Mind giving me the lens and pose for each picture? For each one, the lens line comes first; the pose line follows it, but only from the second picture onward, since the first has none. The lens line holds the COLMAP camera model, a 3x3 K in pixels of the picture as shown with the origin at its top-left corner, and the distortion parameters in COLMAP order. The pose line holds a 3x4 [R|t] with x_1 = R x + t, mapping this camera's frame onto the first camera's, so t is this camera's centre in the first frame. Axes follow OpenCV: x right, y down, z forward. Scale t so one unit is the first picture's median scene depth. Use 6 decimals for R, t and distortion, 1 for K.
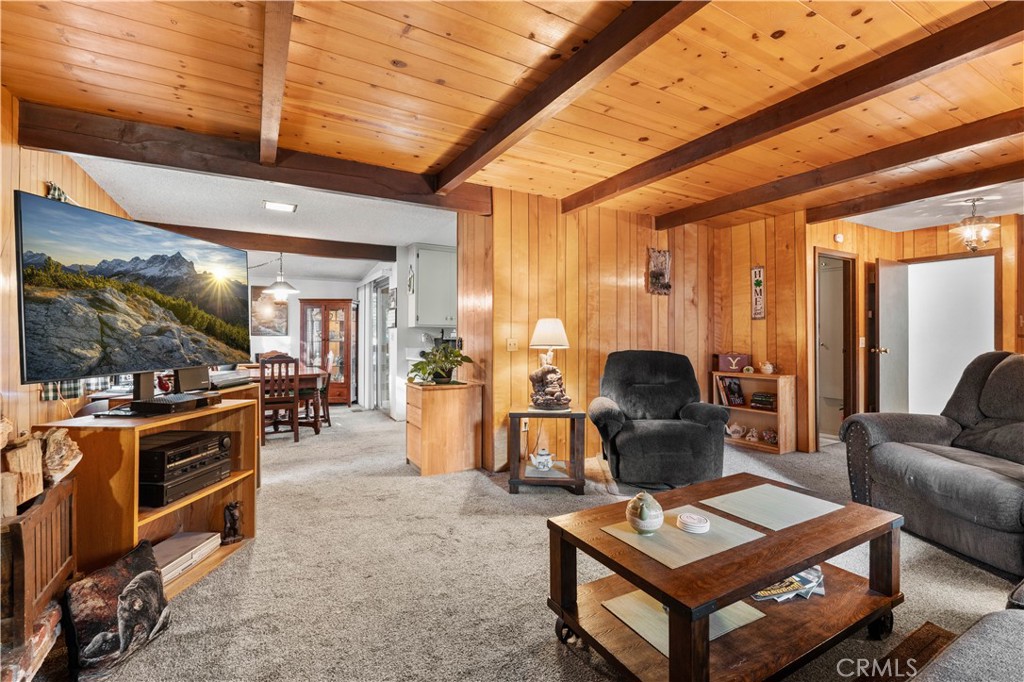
lens RADIAL K [[451.3, 0, 512.0], [0, 451.3, 339.2], [0, 0, 1]] dist [-0.003949, 0.000007]
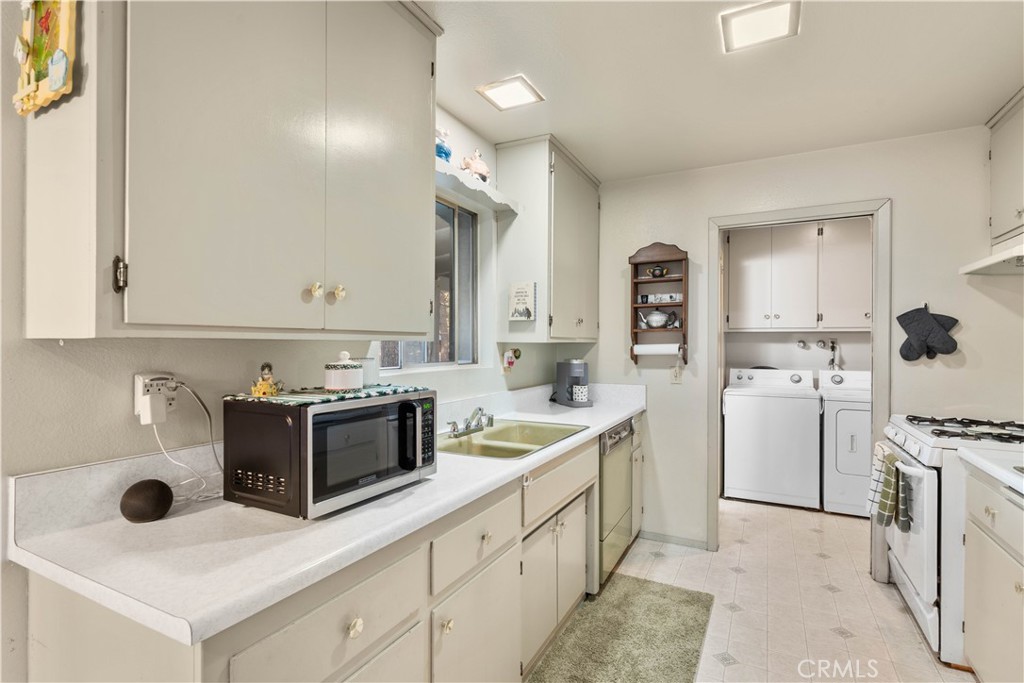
lens RADIAL K [[491.7, 0, 512.8], [0, 491.7, 344.0], [0, 0, 1]] dist [-0.000480, -0.000119]
pose [[0.842794, -0.002469, 0.538230, -0.175820], [0.003127, 0.999995, -0.000309, -0.023351], [-0.538227, 0.001943, 0.842798, 0.750576]]
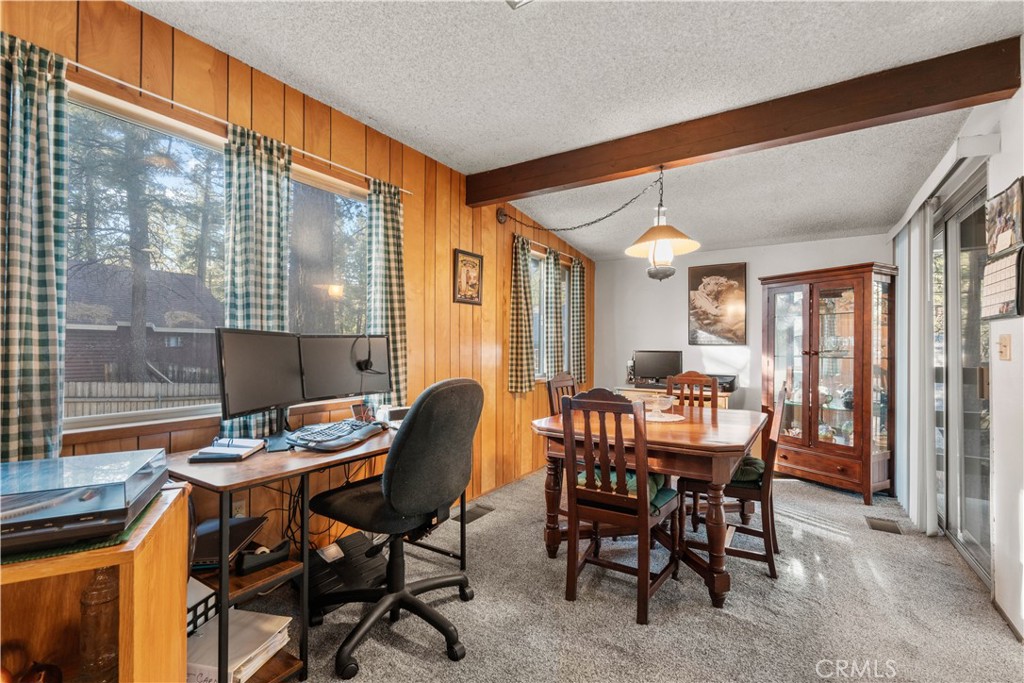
lens RADIAL K [[451.3, 0, 519.2], [0, 451.3, 341.1], [0, 0, 1]] dist [-0.003949, 0.000007]
pose [[0.467878, -0.008808, -0.883749, -0.135307], [-0.010066, 0.999832, -0.015294, 0.000053], [0.883736, 0.016051, 0.467710, 0.514943]]
